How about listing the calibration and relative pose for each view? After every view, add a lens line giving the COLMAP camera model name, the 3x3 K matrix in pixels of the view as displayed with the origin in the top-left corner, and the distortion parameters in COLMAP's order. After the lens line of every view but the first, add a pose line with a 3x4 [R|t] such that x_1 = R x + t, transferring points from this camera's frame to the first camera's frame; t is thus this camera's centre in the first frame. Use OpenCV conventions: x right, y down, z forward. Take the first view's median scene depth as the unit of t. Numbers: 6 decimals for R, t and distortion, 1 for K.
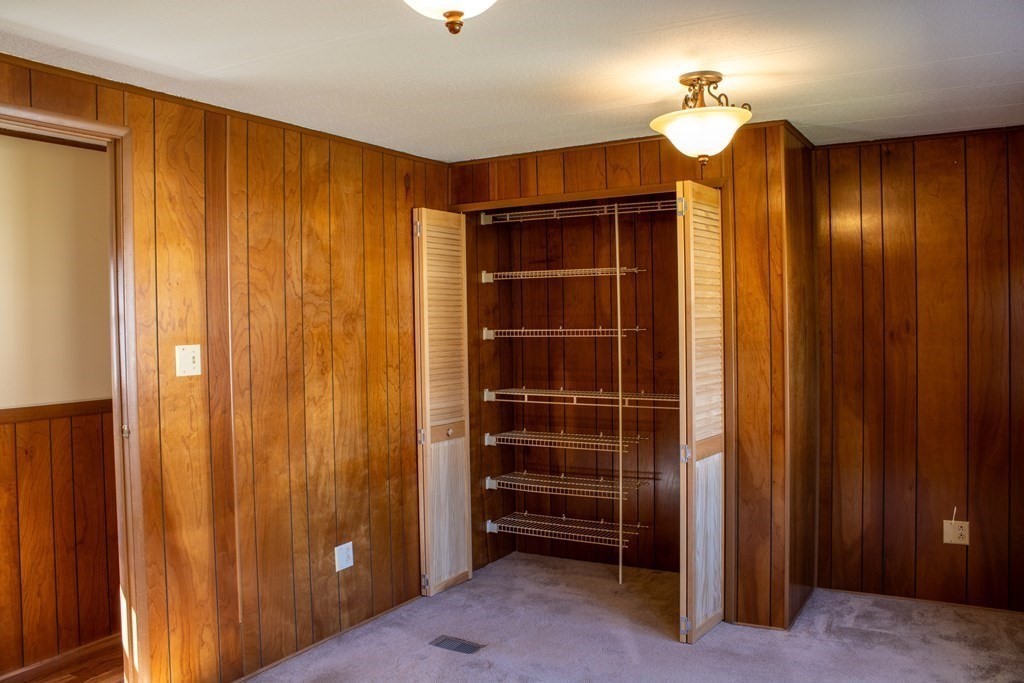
lens RADIAL K [[860.6, 0, 523.9], [0, 860.6, 337.8], [0, 0, 1]] dist [-0.170929, 0.165529]
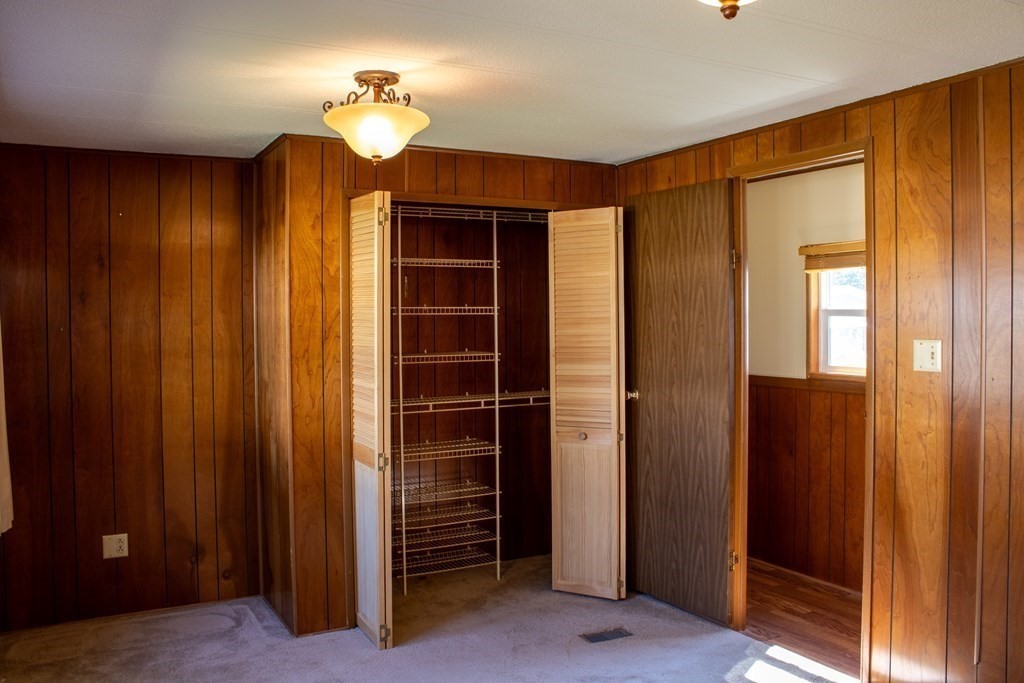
lens RADIAL K [[860.6, 0, 523.9], [0, 860.6, 337.8], [0, 0, 1]] dist [-0.170929, 0.165529]
pose [[-0.522931, 0.028274, -0.851906, 0.666401], [-0.008102, 0.999240, 0.038137, -0.026276], [0.852336, 0.026846, -0.522304, 1.120018]]
